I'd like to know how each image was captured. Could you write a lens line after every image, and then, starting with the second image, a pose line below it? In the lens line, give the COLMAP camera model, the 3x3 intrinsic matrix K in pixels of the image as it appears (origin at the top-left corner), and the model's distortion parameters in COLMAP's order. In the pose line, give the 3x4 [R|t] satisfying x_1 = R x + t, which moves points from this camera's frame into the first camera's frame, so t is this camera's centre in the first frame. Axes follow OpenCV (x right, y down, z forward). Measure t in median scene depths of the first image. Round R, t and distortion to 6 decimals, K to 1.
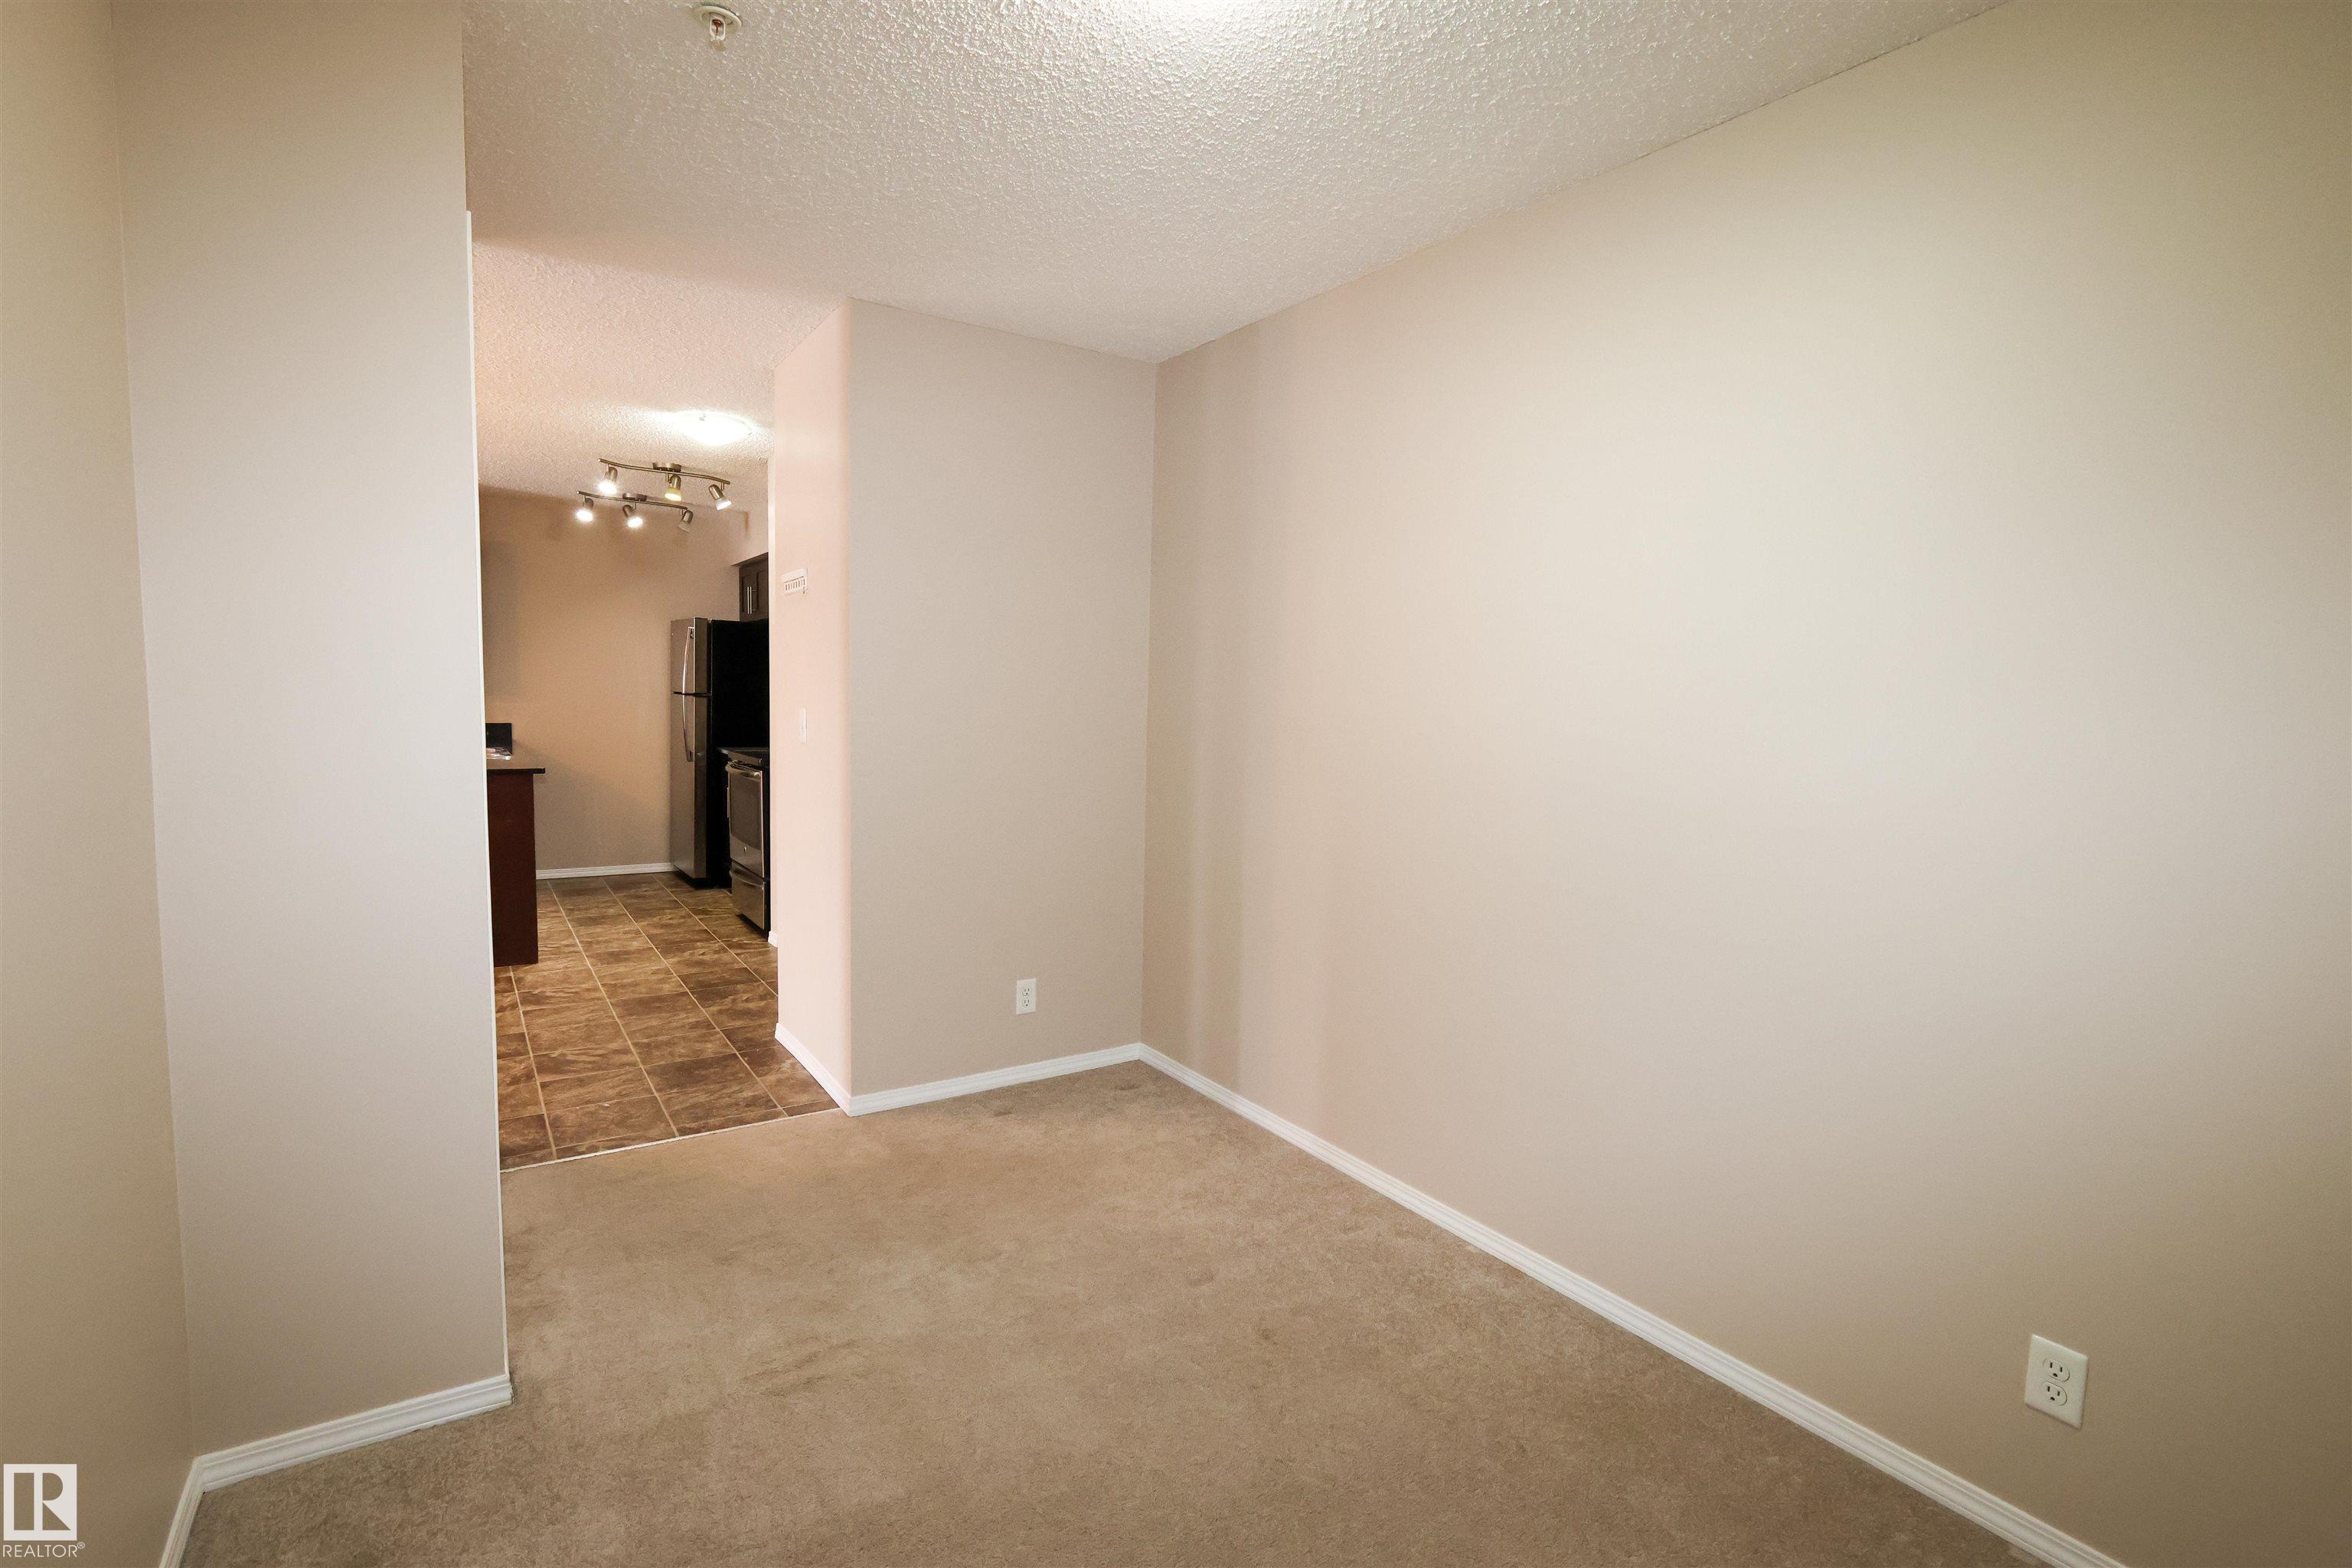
lens RADIAL K [[1093.0, 0, 1177.6], [0, 1093.0, 783.9], [0, 0, 1]] dist [0.000403, 0.003214]
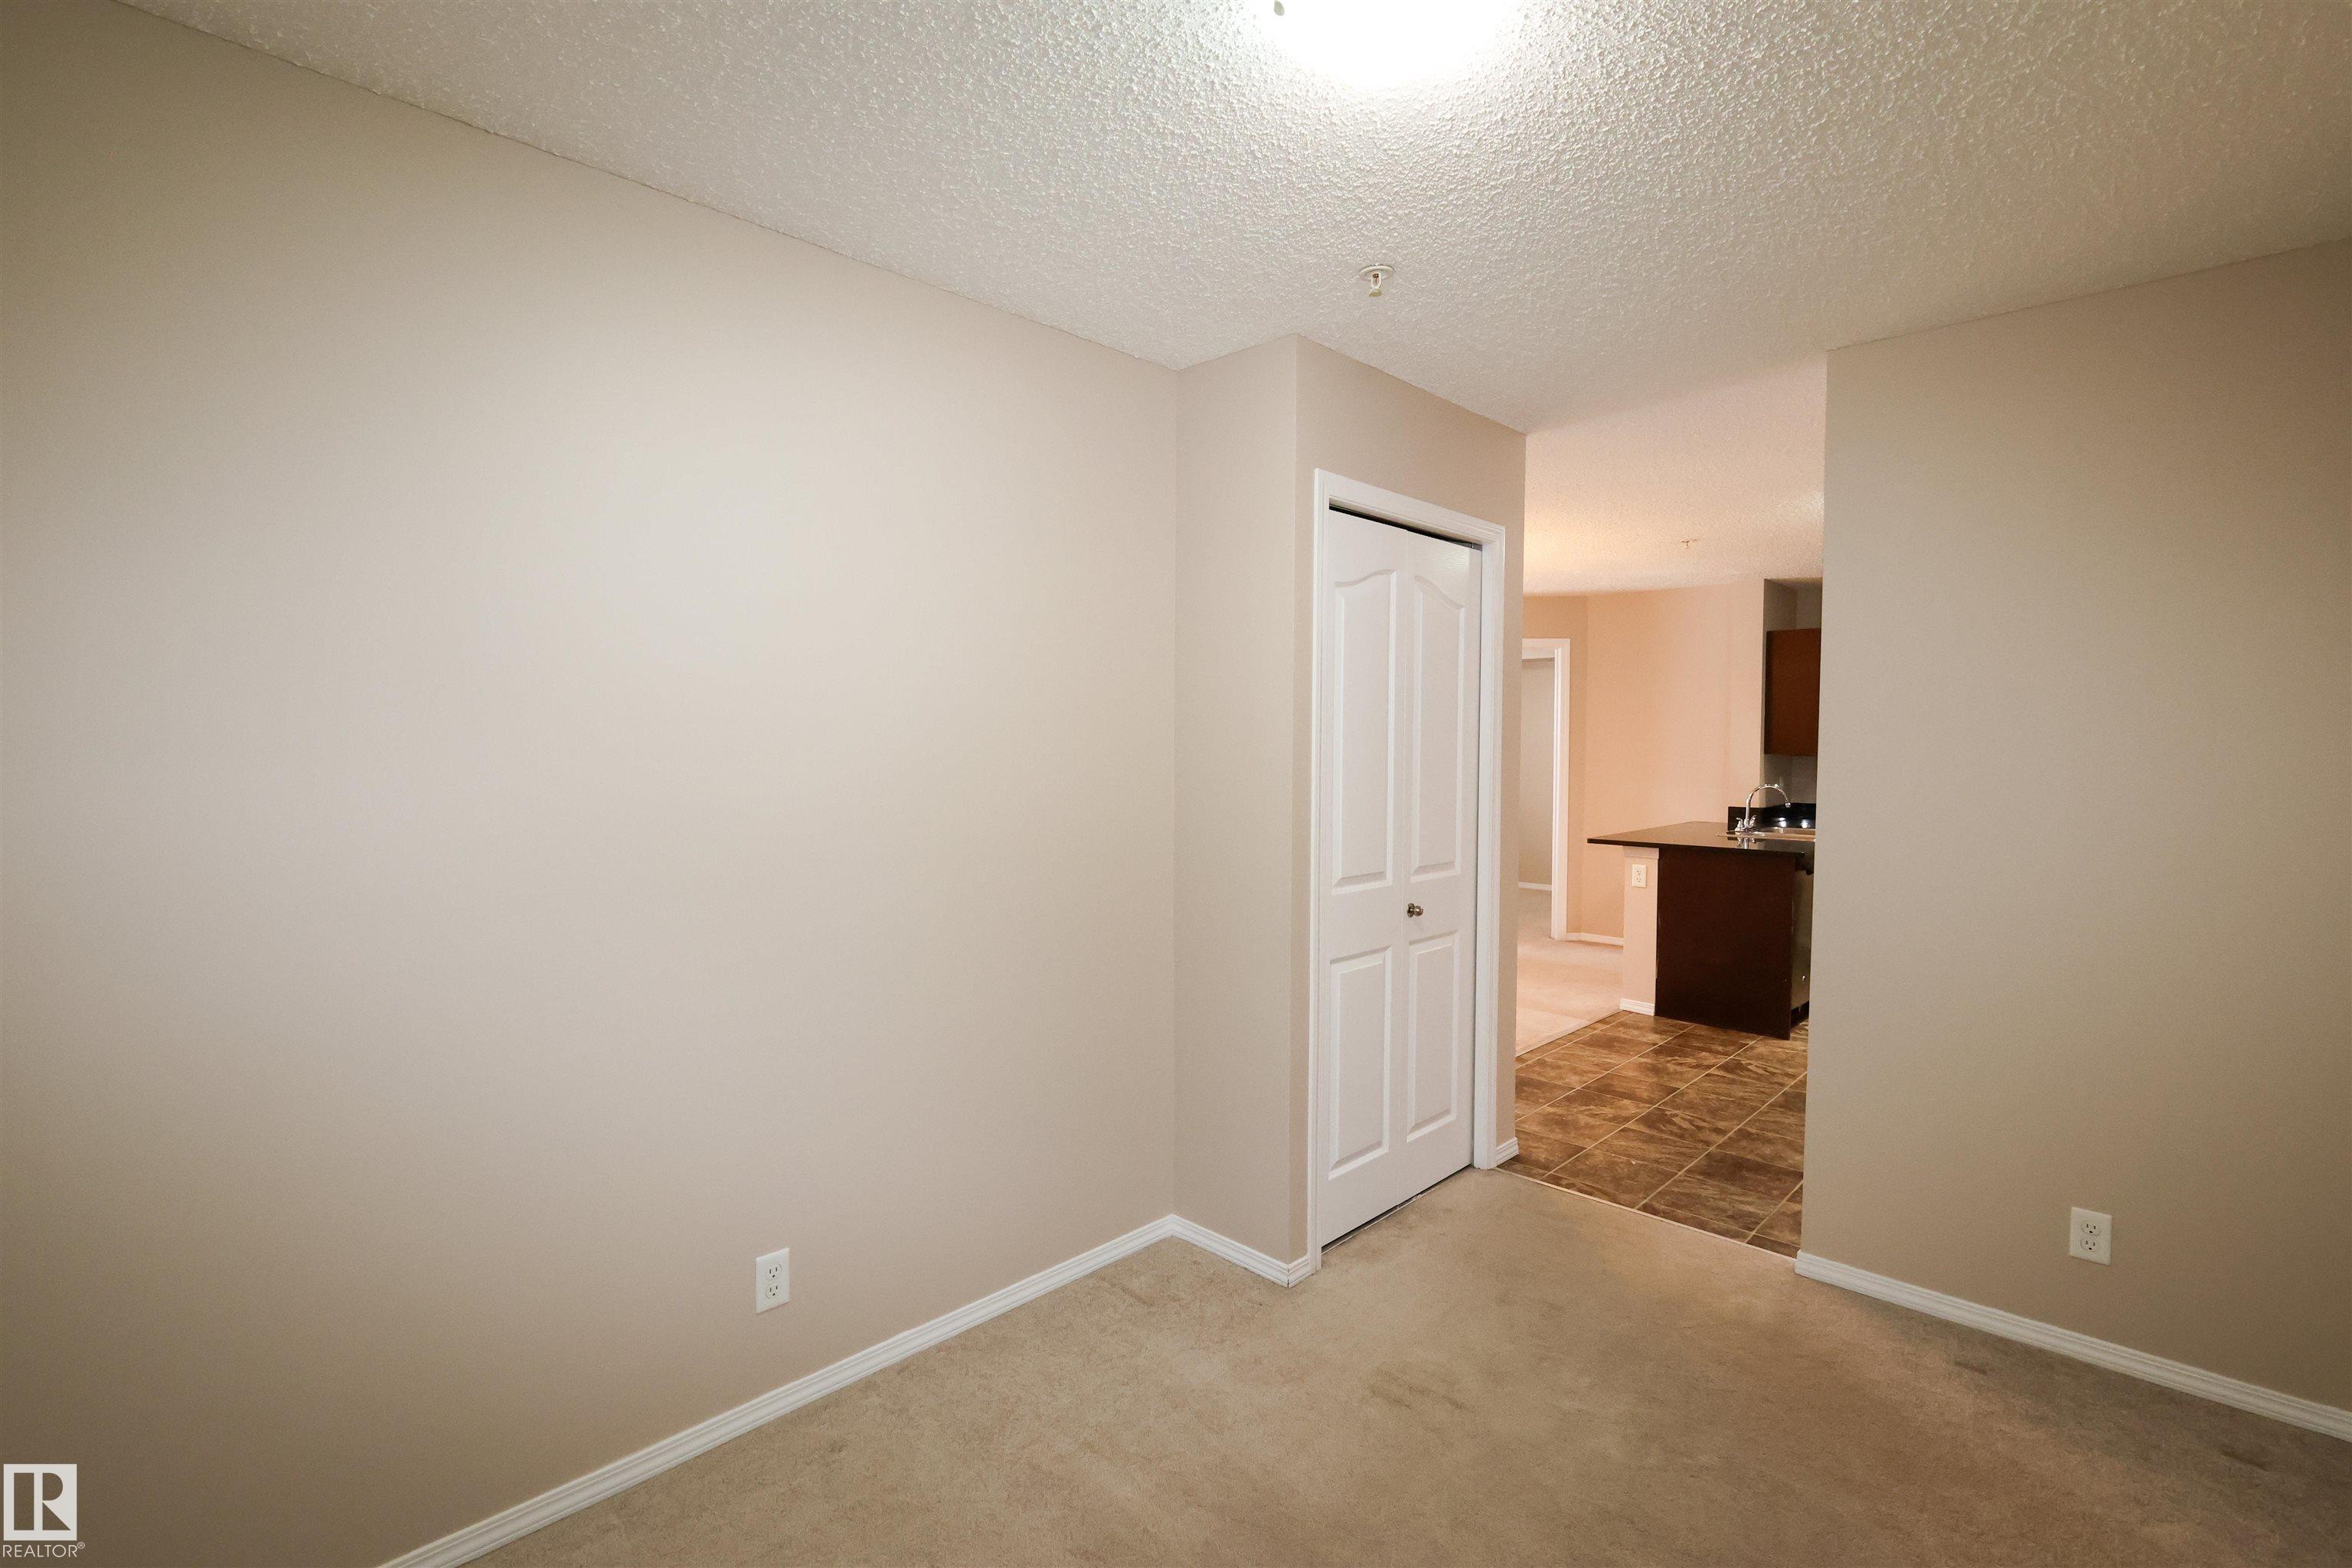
lens RADIAL K [[1093.0, 0, 1179.6], [0, 1093.0, 781.5], [0, 0, 1]] dist [0.000403, 0.003214]
pose [[0.222829, 0.014683, -0.974747, 0.412677], [-0.081630, 0.996656, -0.003648, -0.040872], [0.971434, 0.080381, 0.223283, 0.278686]]
